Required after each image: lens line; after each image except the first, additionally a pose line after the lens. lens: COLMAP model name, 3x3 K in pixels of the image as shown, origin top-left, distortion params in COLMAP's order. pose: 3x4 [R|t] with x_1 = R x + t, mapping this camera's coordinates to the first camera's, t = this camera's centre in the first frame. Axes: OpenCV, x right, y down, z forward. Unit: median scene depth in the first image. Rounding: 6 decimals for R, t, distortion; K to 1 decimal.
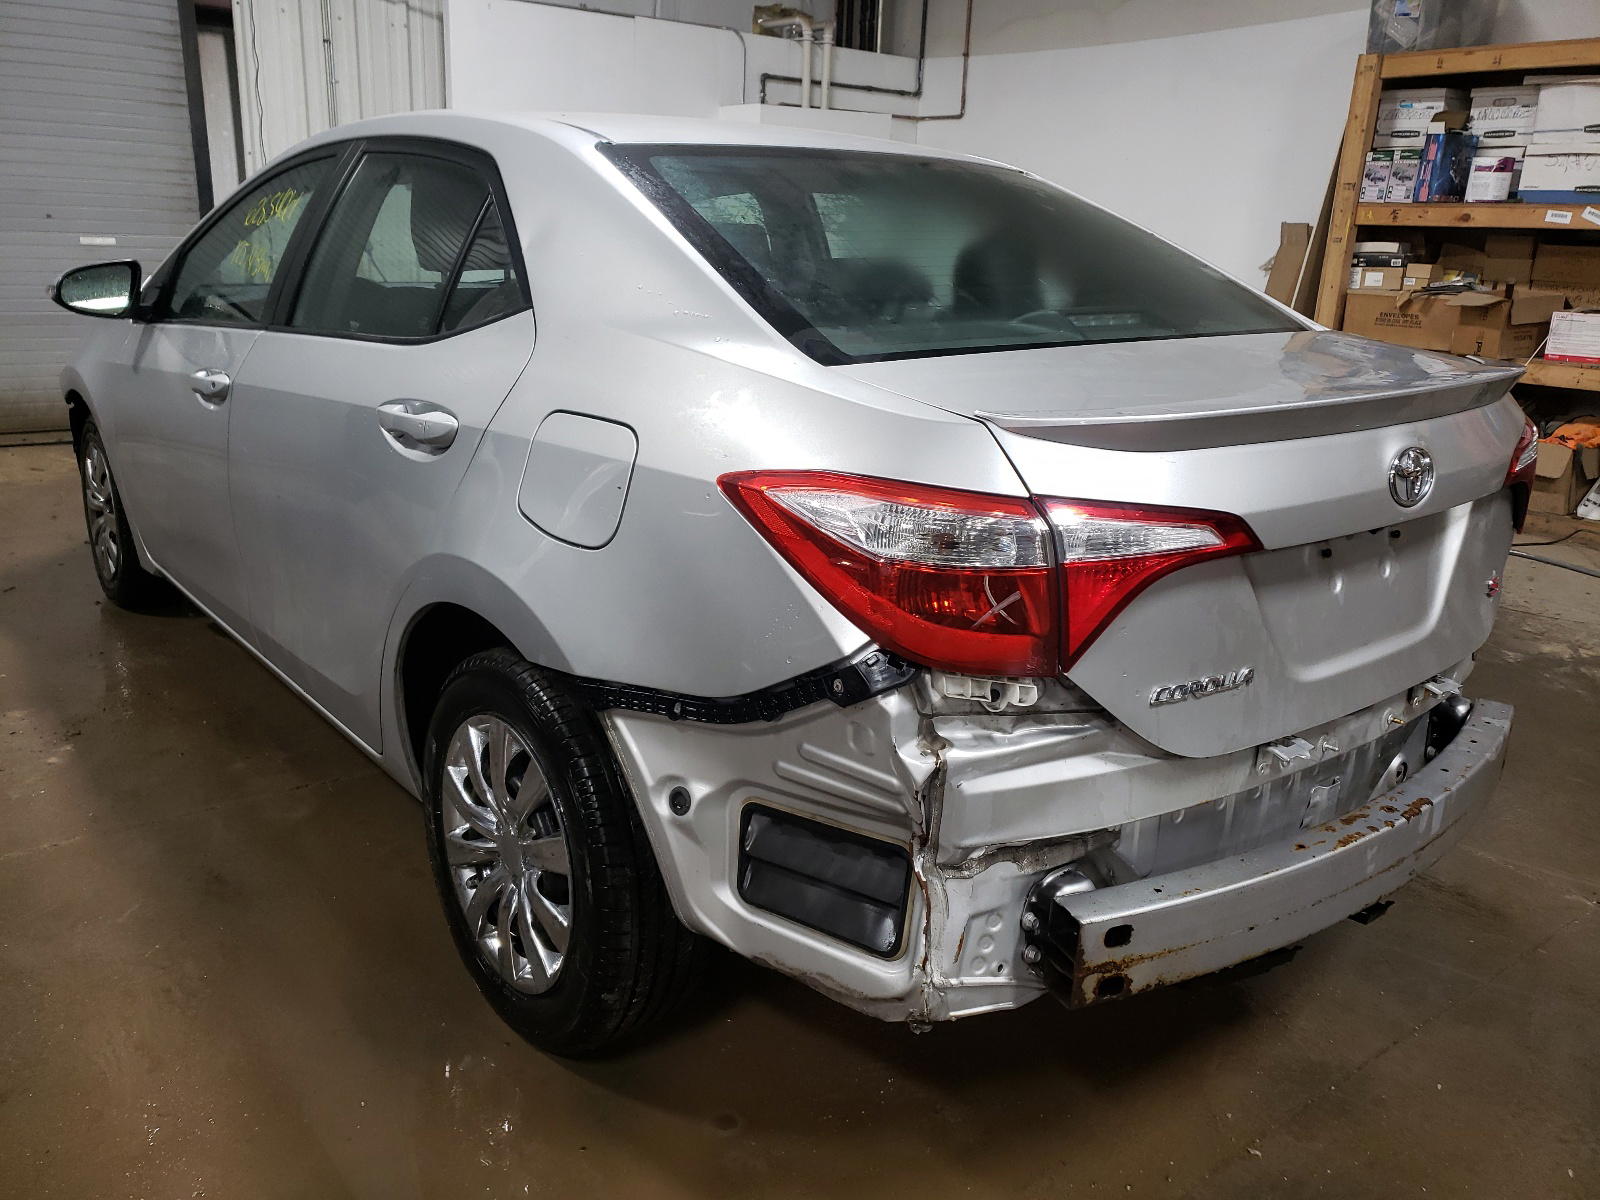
lens RADIAL K [[1199.0, 0, 800.0], [0, 1199.0, 600.0], [0, 0, 1]] dist [0.002577, 0.002784]
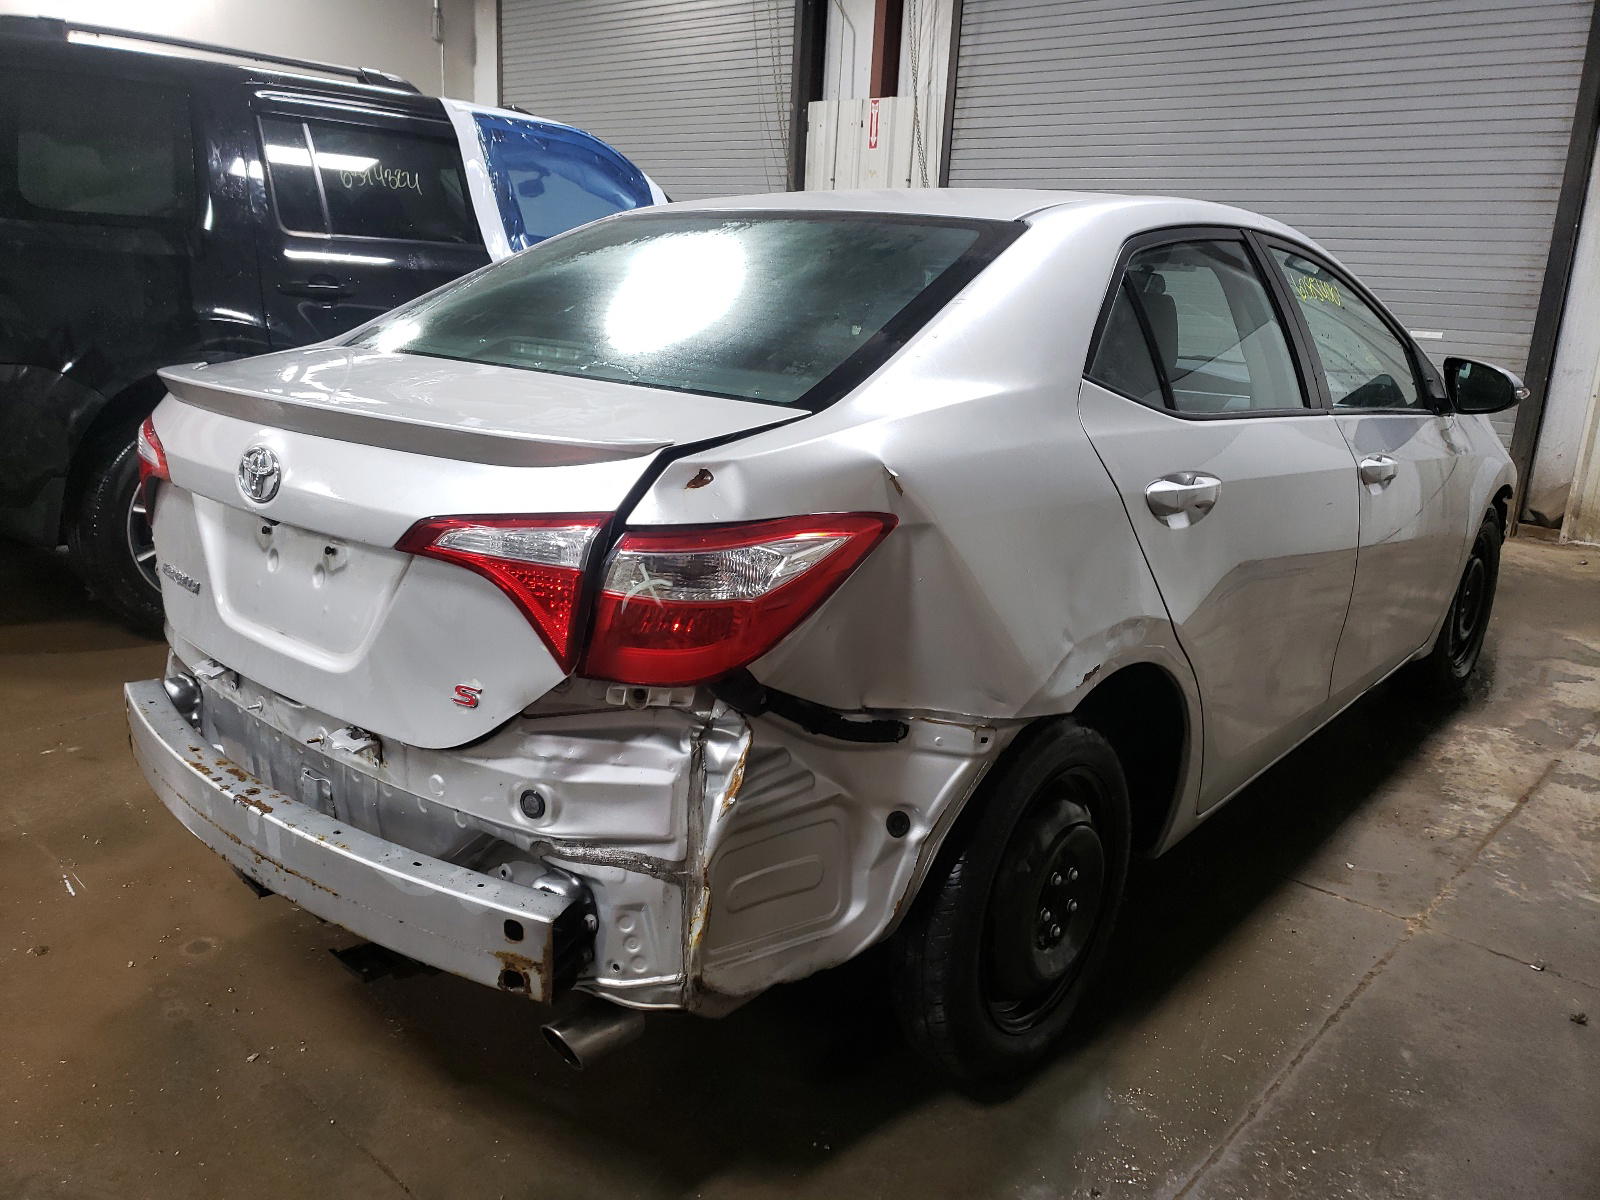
lens RADIAL K [[1199.0, 0, 800.0], [0, 1199.0, 600.0], [0, 0, 1]] dist [0.002577, 0.002784]
pose [[0.203262, 0.231738, -0.951305, 0.382727], [-0.313819, 0.935751, 0.160897, -0.076847], [0.927471, 0.265833, 0.262927, 0.272443]]
